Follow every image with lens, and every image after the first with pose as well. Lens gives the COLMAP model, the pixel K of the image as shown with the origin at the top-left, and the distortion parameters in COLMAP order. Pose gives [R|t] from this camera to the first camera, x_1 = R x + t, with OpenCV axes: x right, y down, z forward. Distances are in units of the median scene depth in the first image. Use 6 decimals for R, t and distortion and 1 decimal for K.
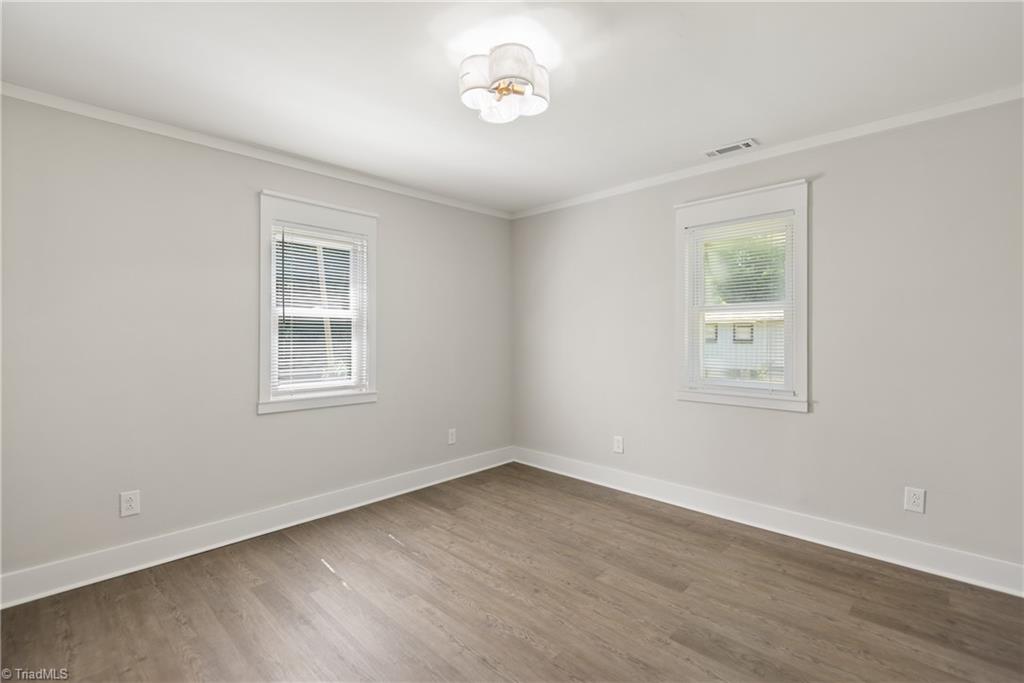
lens RADIAL K [[462.3, 0, 510.5], [0, 462.3, 337.5], [0, 0, 1]] dist [0.011488, -0.005410]
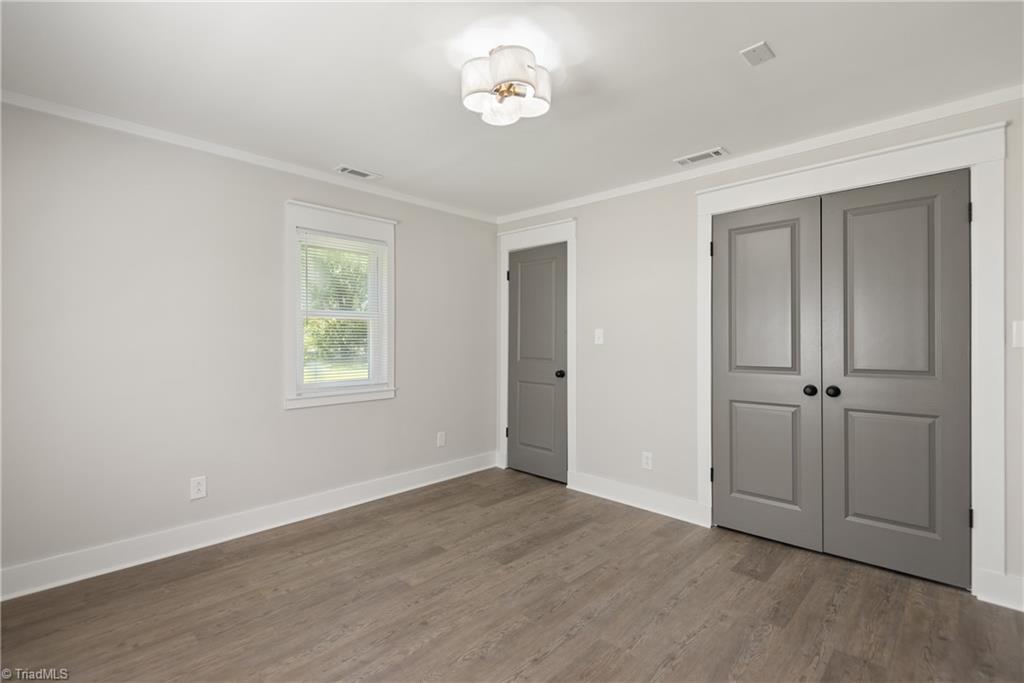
lens RADIAL K [[462.3, 0, 509.6], [0, 462.3, 338.8], [0, 0, 1]] dist [0.011488, -0.005410]
pose [[0.007822, -0.001164, 0.999969, -0.707607], [0.006210, 0.999980, 0.001115, -0.005969], [-0.999950, 0.006201, 0.007829, 0.689141]]
